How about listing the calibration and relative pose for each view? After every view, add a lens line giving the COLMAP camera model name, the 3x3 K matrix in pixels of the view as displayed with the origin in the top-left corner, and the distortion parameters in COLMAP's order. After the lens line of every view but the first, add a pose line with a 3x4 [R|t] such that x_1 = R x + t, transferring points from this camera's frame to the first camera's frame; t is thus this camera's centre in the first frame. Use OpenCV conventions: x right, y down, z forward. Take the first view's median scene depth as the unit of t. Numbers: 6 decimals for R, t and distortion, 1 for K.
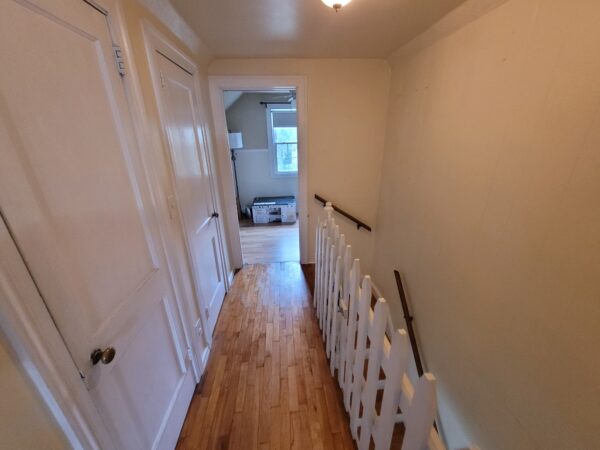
lens RADIAL K [[235.3, 0, 300.4], [0, 235.3, 224.6], [0, 0, 1]] dist [0.001400, -0.000147]
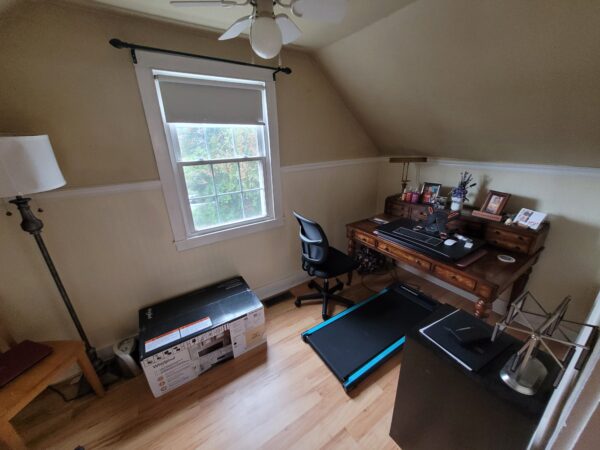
lens RADIAL K [[235.3, 0, 300.3], [0, 235.3, 224.4], [0, 0, 1]] dist [0.001400, -0.000147]
pose [[0.877119, -0.169734, 0.449280, -0.124625], [0.182518, 0.983087, 0.015077, -0.224432], [-0.444241, 0.068777, 0.893264, 0.590680]]
